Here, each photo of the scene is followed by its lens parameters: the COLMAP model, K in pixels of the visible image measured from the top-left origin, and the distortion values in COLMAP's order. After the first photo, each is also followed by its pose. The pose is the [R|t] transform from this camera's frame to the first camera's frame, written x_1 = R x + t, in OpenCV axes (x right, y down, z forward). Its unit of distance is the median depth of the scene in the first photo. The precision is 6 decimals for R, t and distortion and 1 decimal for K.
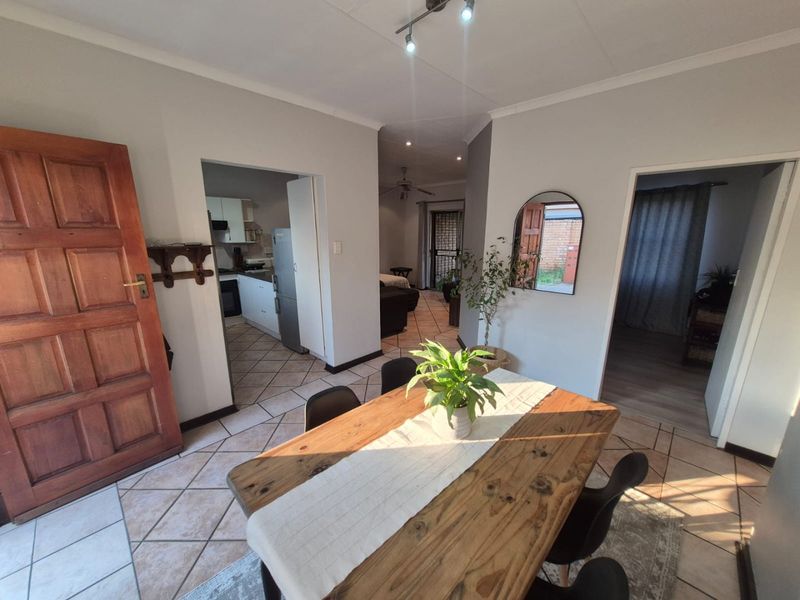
lens RADIAL K [[315.1, 0, 395.9], [0, 315.1, 305.3], [0, 0, 1]] dist [0.001925, 0.000095]
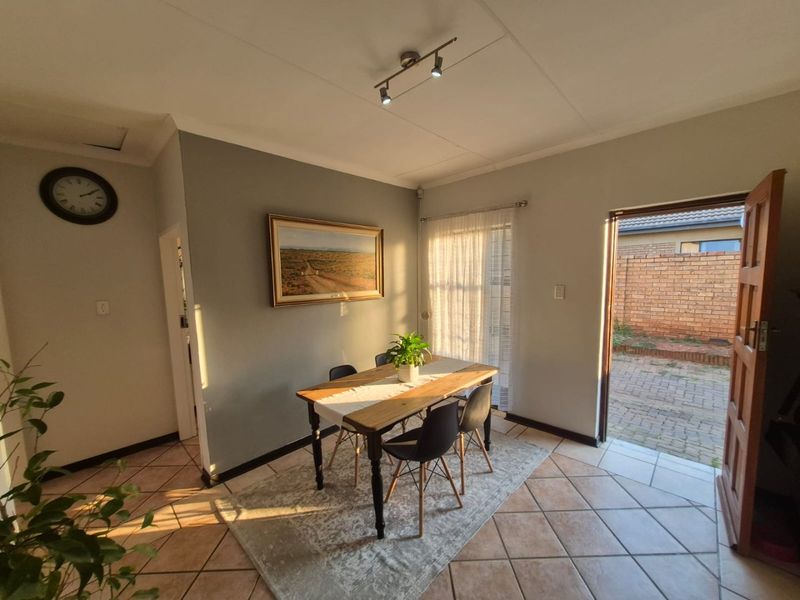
lens RADIAL K [[315.1, 0, 403.3], [0, 315.1, 305.4], [0, 0, 1]] dist [0.001925, 0.000095]
pose [[-0.999715, 0.020735, -0.011826, 0.125368], [0.015809, 0.946339, 0.322790, -0.362701], [0.017885, 0.322511, -0.946397, 1.508691]]
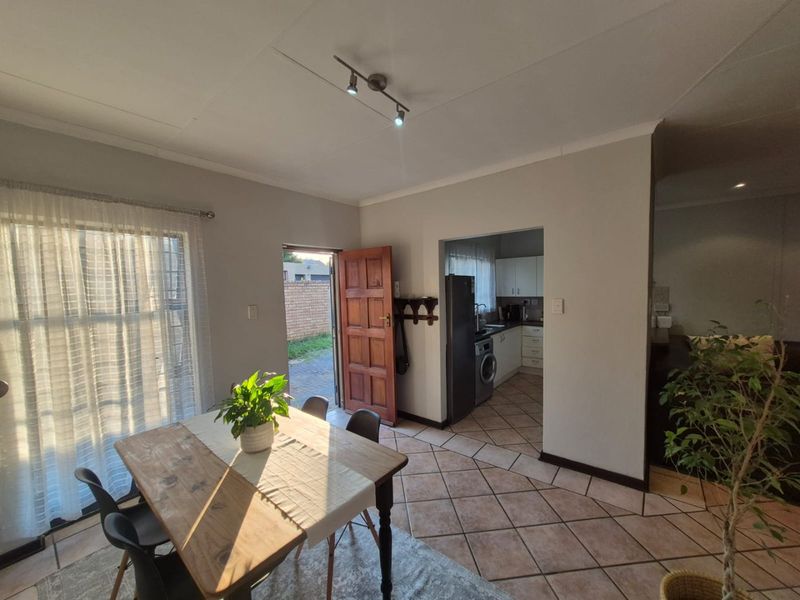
lens RADIAL K [[315.1, 0, 401.3], [0, 315.1, 304.5], [0, 0, 1]] dist [0.001925, 0.000095]
pose [[0.090671, 0.048850, -0.994682, 0.842052], [-0.204281, 0.978470, 0.029433, -0.184689], [0.974704, 0.200526, 0.098698, 0.755485]]
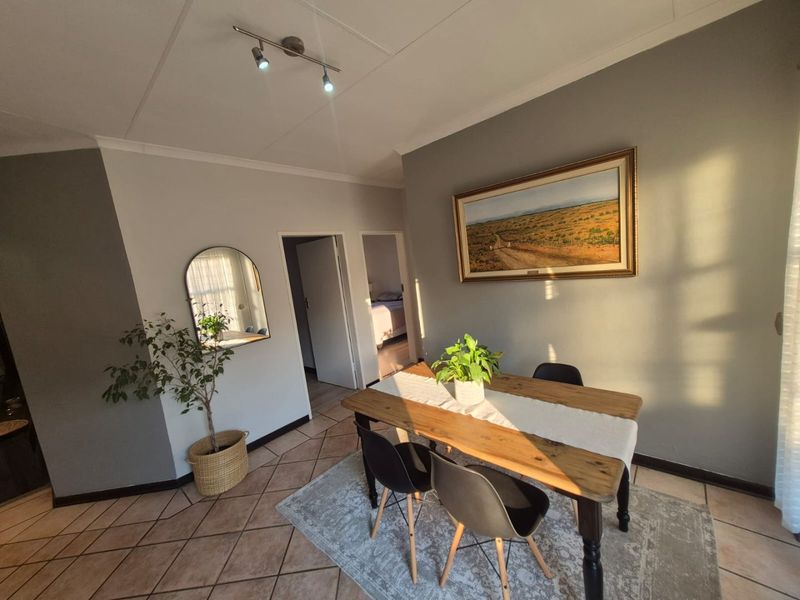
lens RADIAL K [[315.1, 0, 401.4], [0, 315.1, 303.0], [0, 0, 1]] dist [0.001925, 0.000095]
pose [[-0.052578, -0.130449, 0.990060, -0.639997], [0.346144, 0.927586, 0.140600, -0.170452], [-0.936707, 0.350095, -0.003617, 0.648400]]
